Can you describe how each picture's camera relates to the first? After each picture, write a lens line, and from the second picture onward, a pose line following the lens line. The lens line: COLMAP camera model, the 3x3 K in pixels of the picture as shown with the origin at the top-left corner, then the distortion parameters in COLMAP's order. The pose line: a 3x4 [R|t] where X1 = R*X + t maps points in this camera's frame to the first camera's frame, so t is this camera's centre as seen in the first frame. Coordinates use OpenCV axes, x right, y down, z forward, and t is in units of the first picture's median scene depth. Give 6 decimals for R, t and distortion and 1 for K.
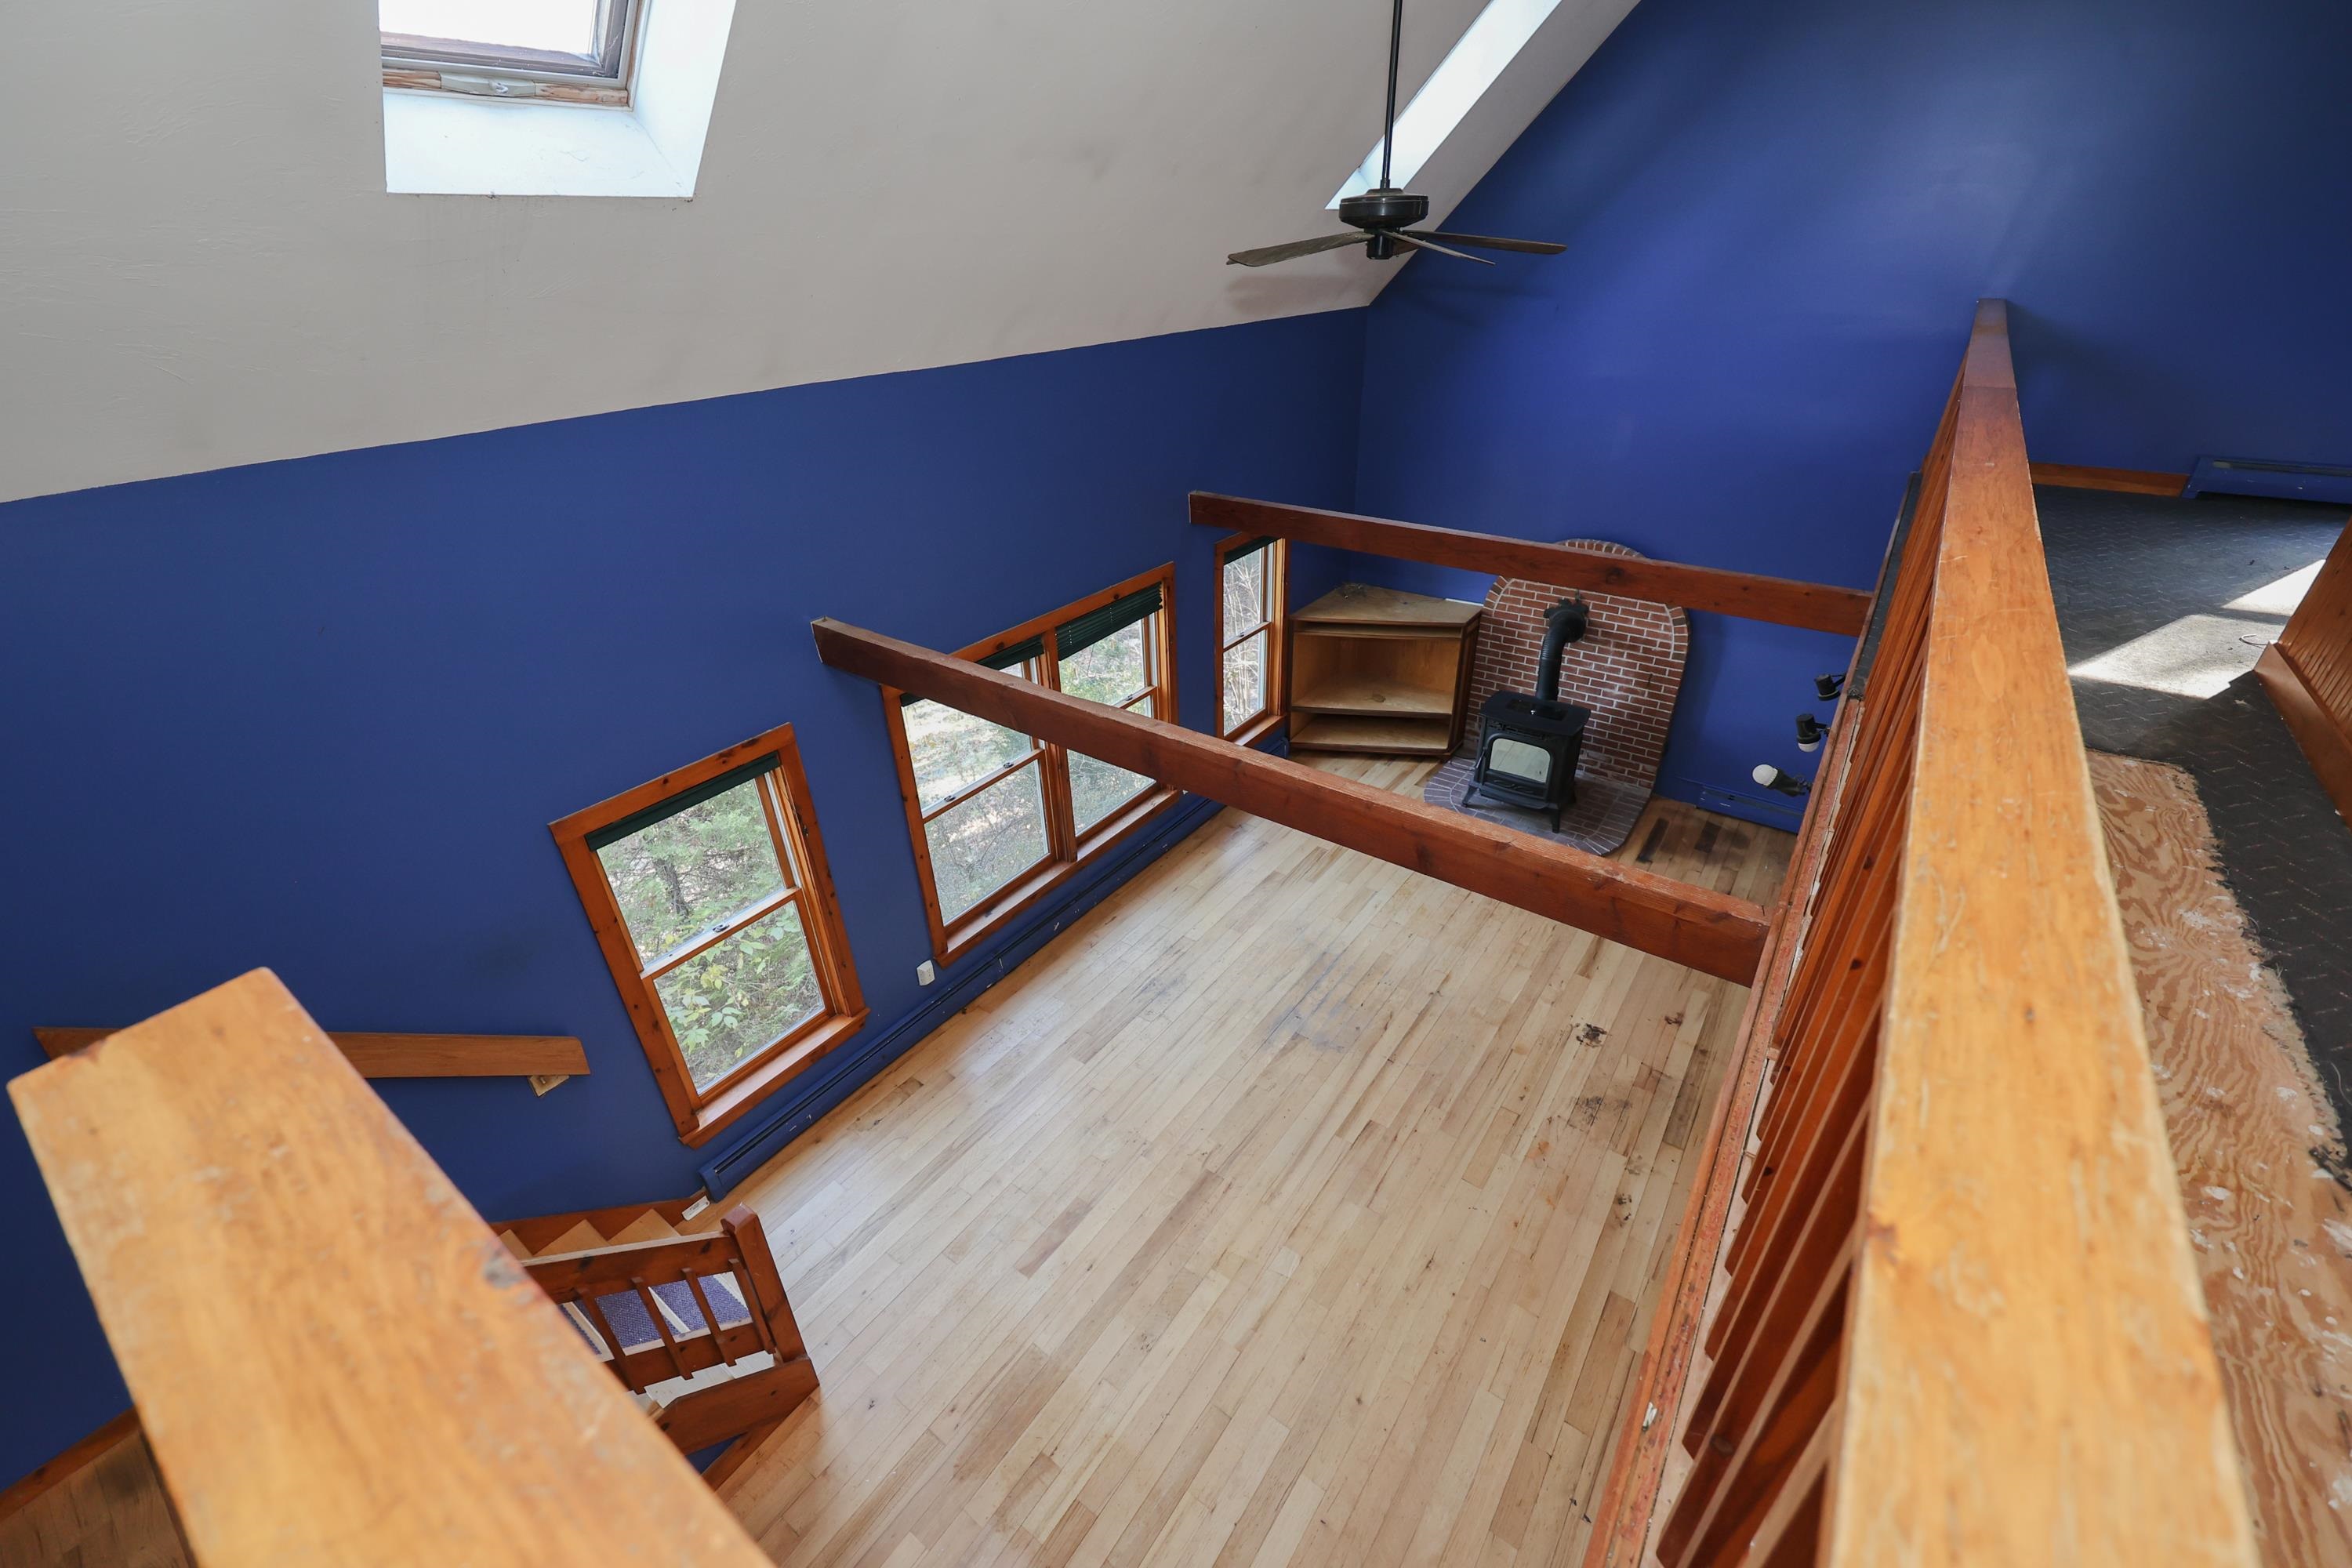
lens RADIAL K [[952.7, 0, 1176.8], [0, 952.7, 771.7], [0, 0, 1]] dist [0.005148, -0.000532]
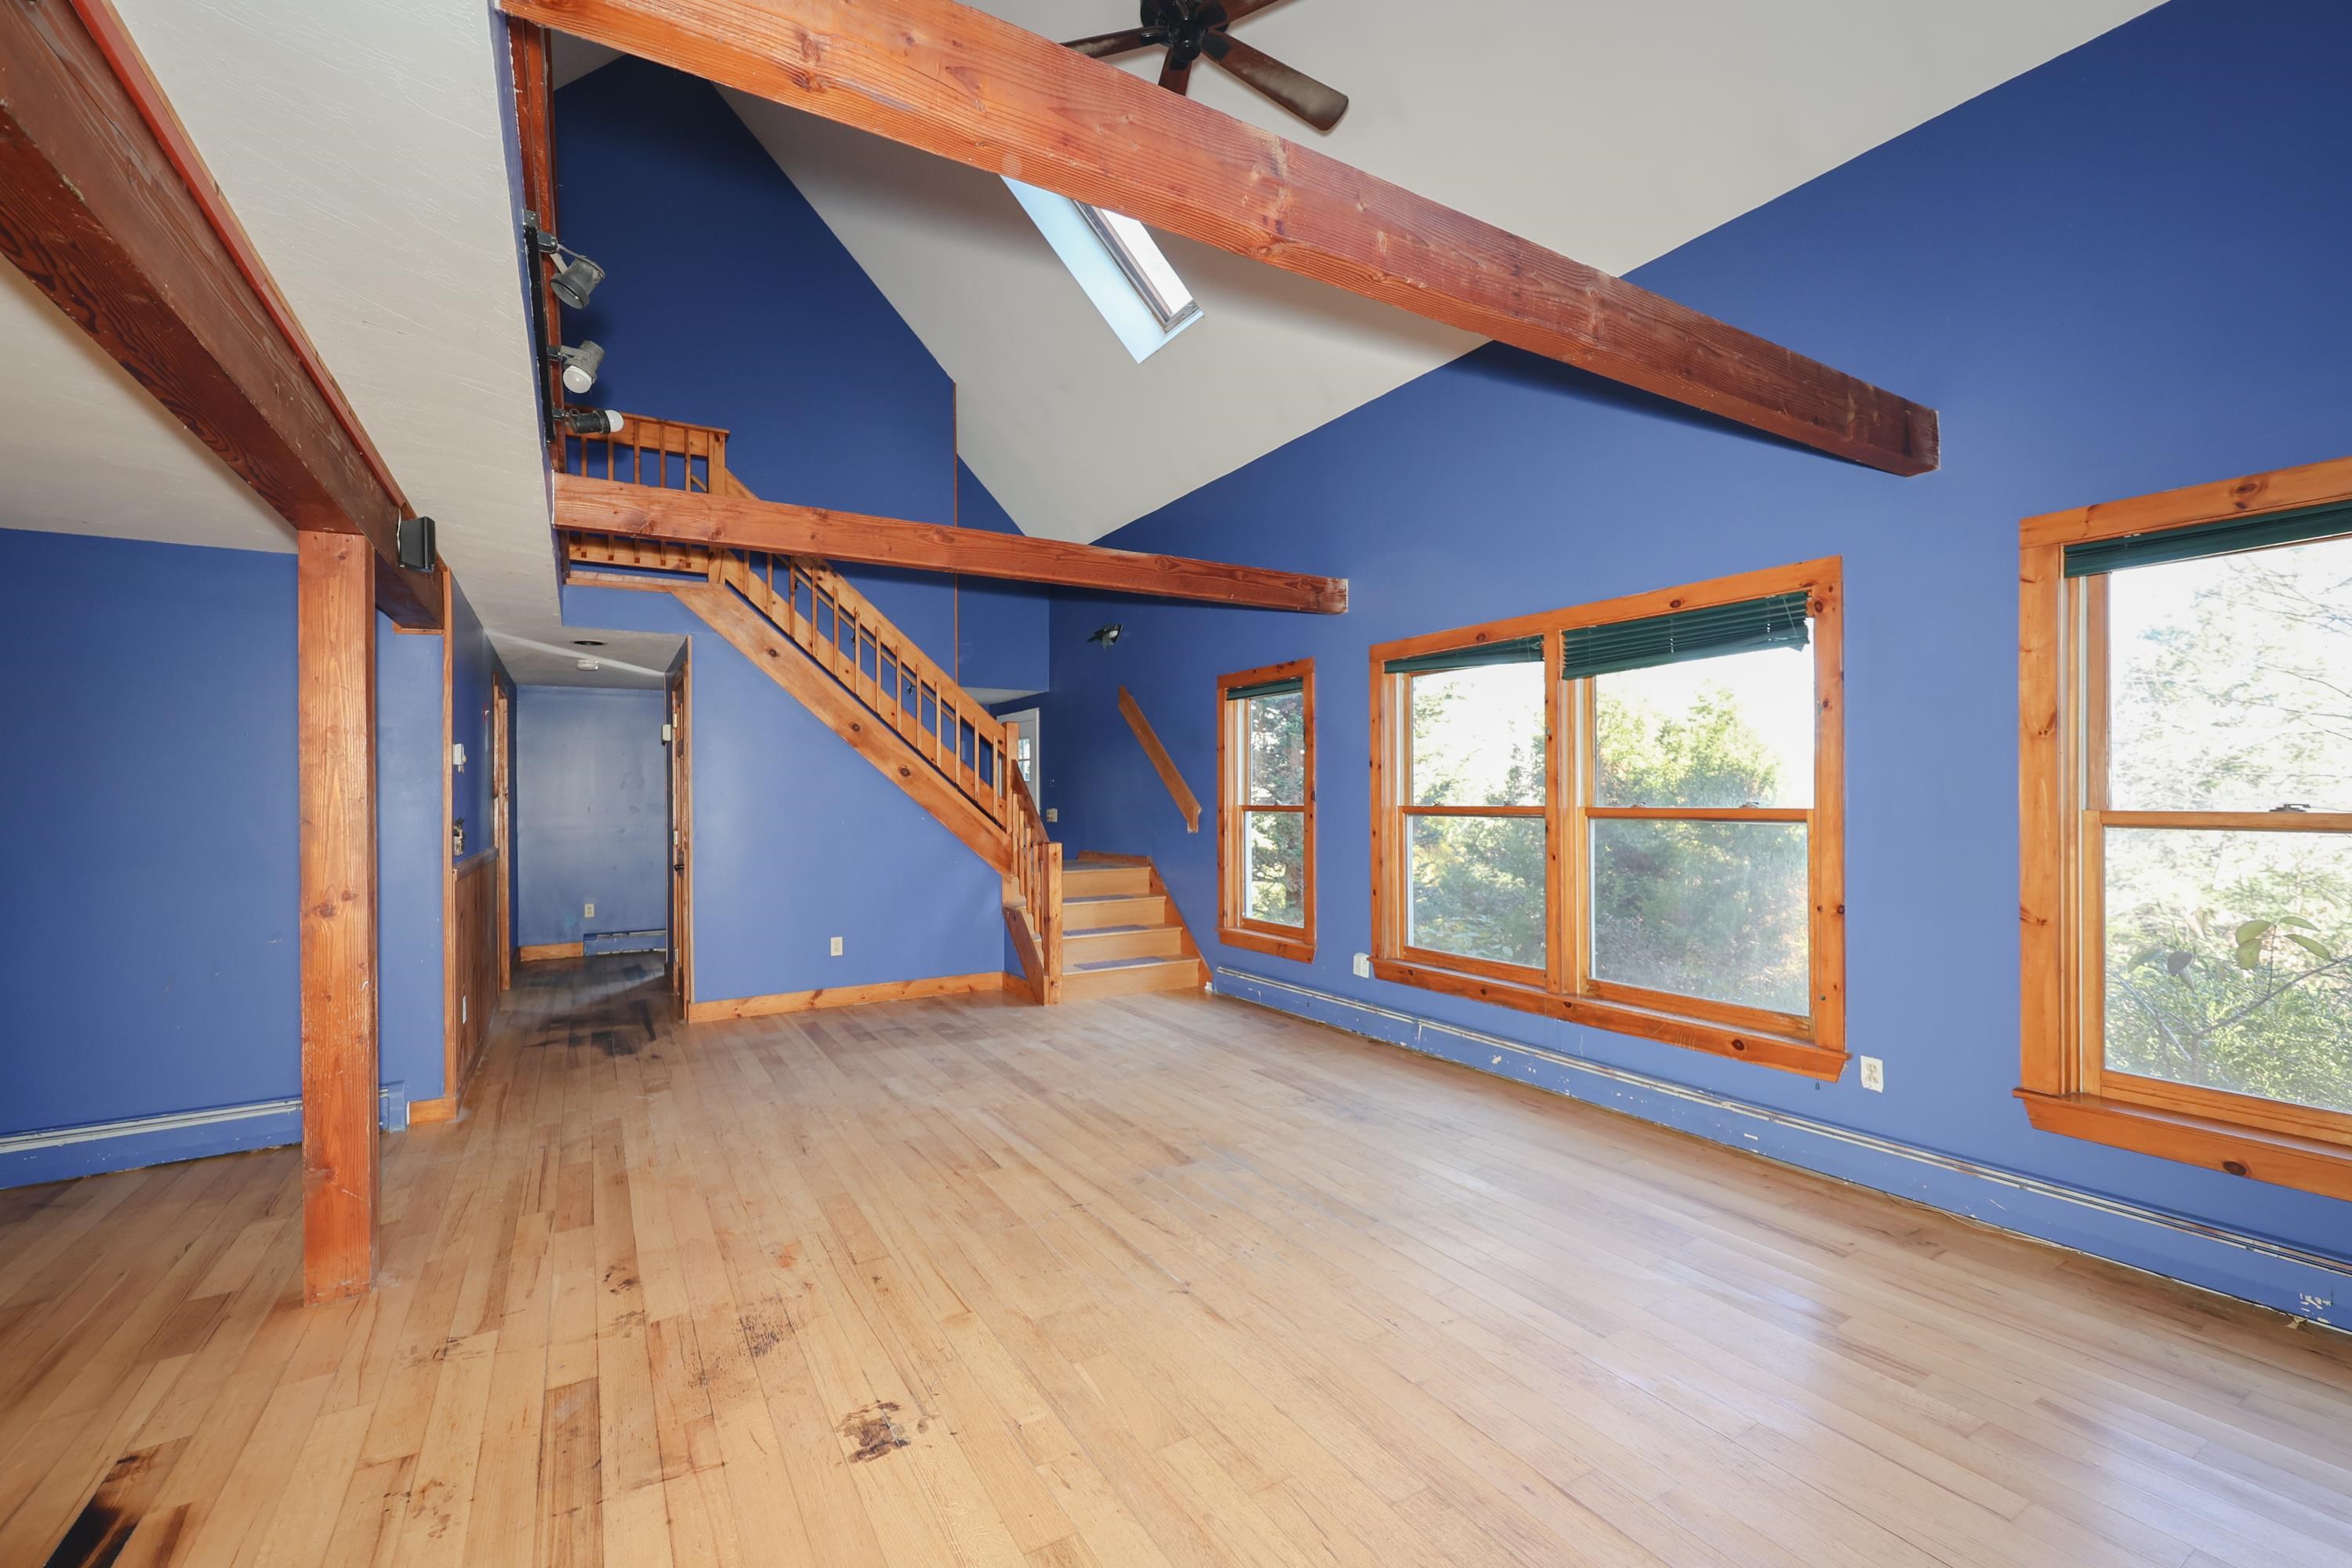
lens RADIAL K [[1000.5, 0, 1182.6], [0, 1000.5, 795.2], [0, 0, 1]] dist [0.000952, -0.000147]
pose [[-0.385871, 0.023502, -0.922253, 0.905509], [-0.438681, 0.874752, 0.205836, -0.082940], [0.811580, 0.484001, -0.327232, 1.354730]]
